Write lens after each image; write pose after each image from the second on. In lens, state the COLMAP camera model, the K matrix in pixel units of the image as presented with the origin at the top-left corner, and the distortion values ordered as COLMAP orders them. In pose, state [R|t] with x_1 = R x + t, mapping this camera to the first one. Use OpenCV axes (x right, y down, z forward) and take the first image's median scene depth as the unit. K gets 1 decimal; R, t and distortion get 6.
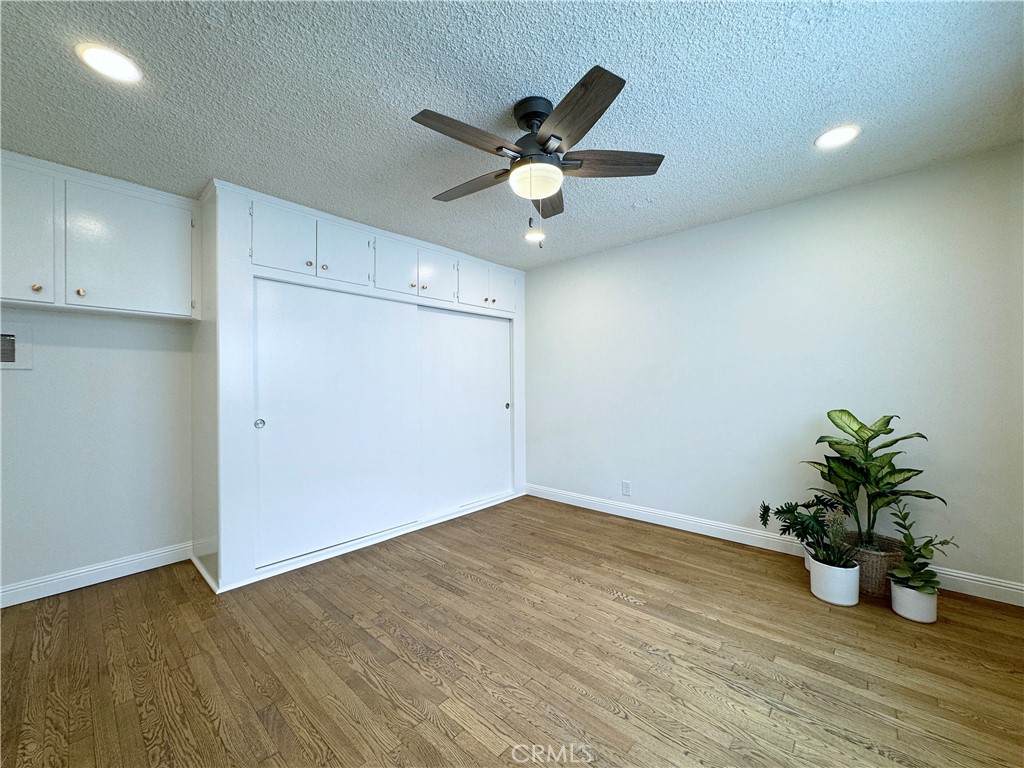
lens RADIAL K [[411.2, 0, 513.5], [0, 411.2, 382.0], [0, 0, 1]] dist [0.000122, -0.000155]
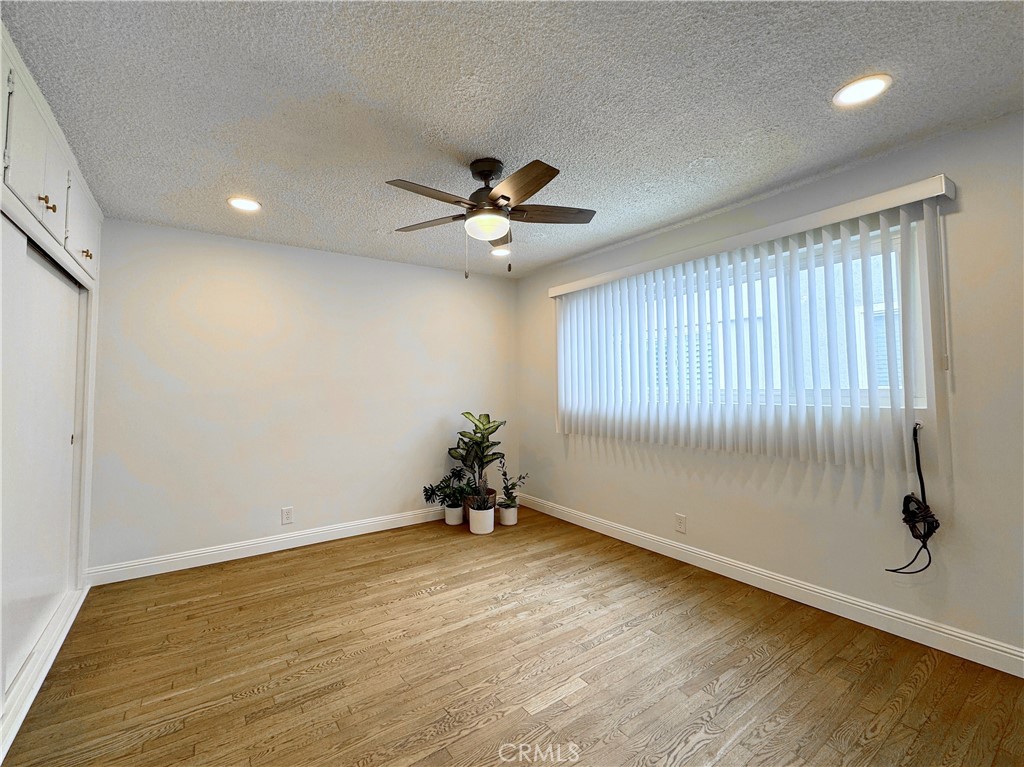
lens RADIAL K [[411.2, 0, 513.8], [0, 411.2, 388.5], [0, 0, 1]] dist [0.000122, -0.000155]
pose [[0.242741, 0.006043, 0.970072, -0.661780], [-0.003598, 0.999979, -0.005329, -0.023540], [-0.970085, -0.002197, 0.242757, 0.427678]]
